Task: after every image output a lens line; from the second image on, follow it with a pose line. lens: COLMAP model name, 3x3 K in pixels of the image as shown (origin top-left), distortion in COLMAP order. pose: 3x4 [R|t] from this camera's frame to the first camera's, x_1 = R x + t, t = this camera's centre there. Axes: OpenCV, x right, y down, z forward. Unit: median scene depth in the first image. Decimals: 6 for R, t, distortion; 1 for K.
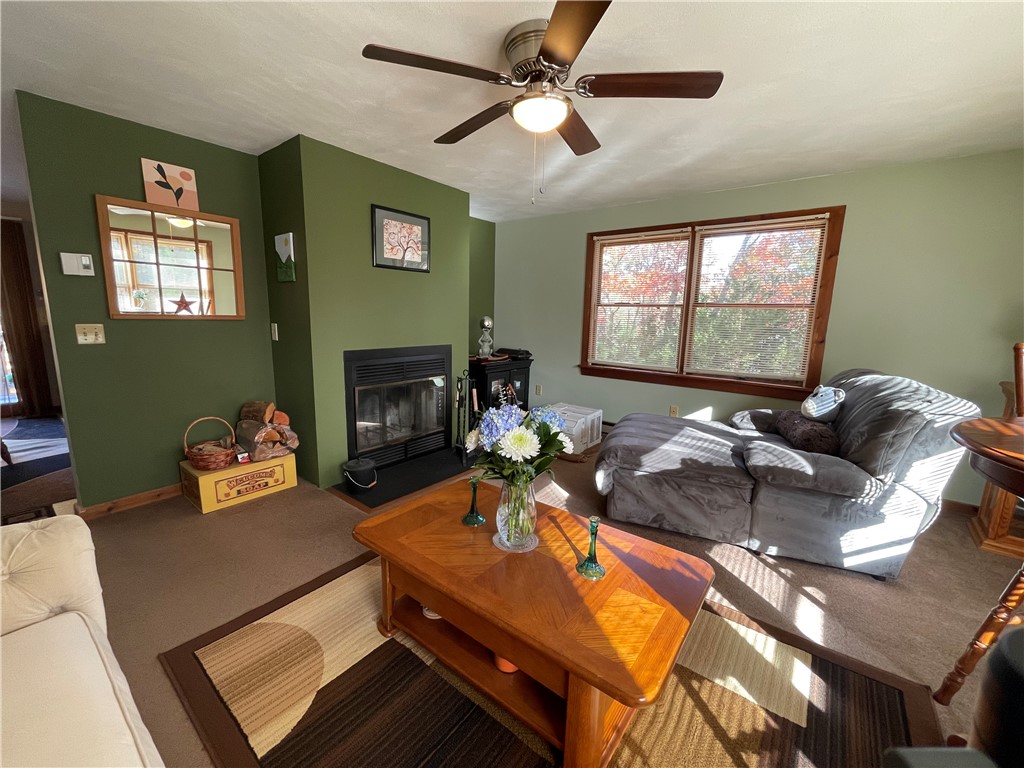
lens RADIAL K [[413.7, 0, 518.2], [0, 413.7, 383.7], [0, 0, 1]] dist [-0.004130, -0.000020]
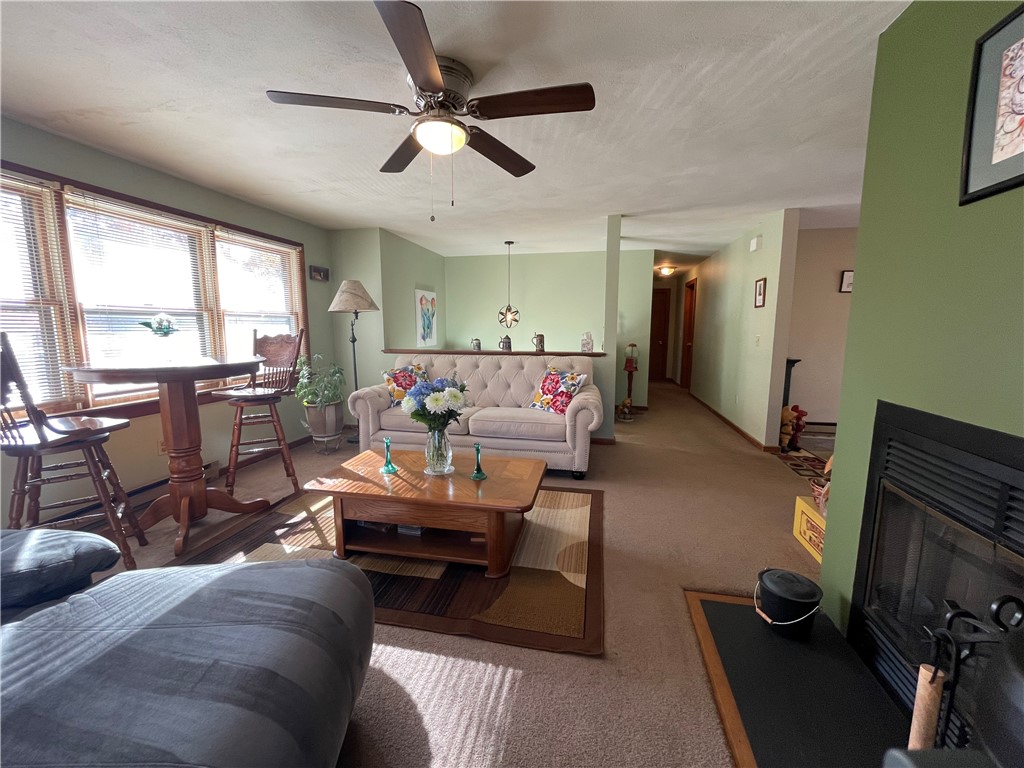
lens RADIAL K [[413.7, 0, 510.2], [0, 413.7, 381.8], [0, 0, 1]] dist [-0.004130, -0.000020]
pose [[-0.901059, 0.030656, -0.432612, 0.208486], [-0.096210, 0.958515, 0.268314, -0.191231], [0.422891, 0.283388, -0.860729, 1.227378]]
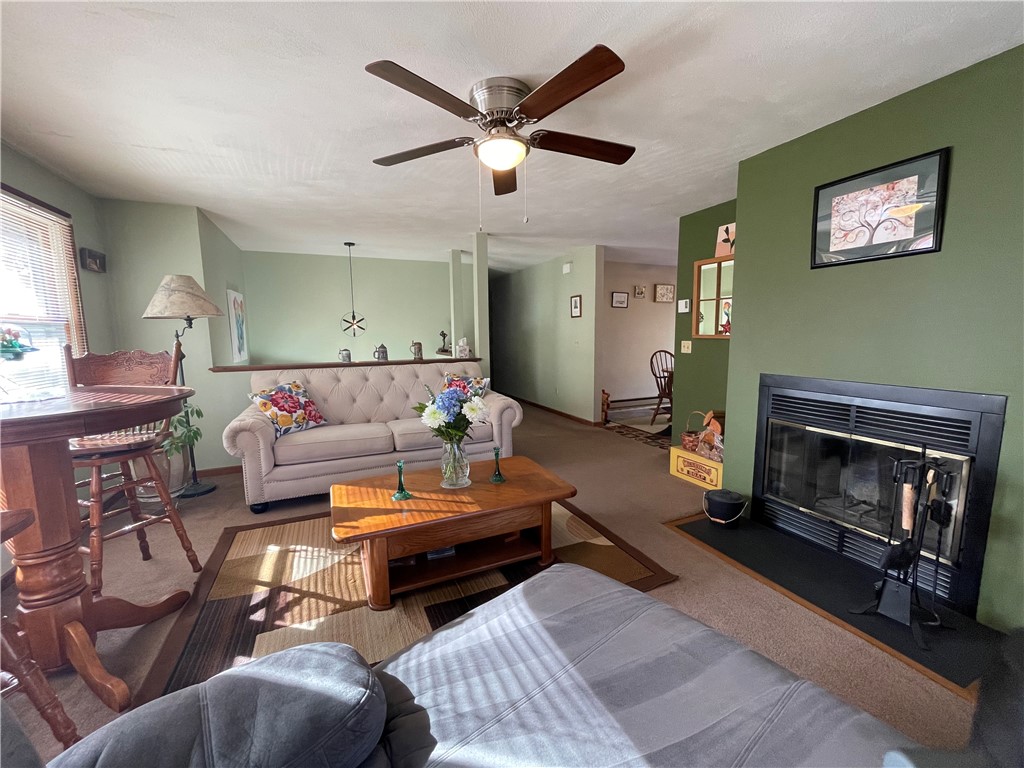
lens RADIAL K [[413.7, 0, 511.3], [0, 413.7, 383.6], [0, 0, 1]] dist [-0.004130, -0.000020]
pose [[-0.474604, 0.088666, -0.875722, 0.606421], [-0.147584, 0.972812, 0.178481, -0.135623], [0.867738, 0.213950, -0.448615, 0.927162]]
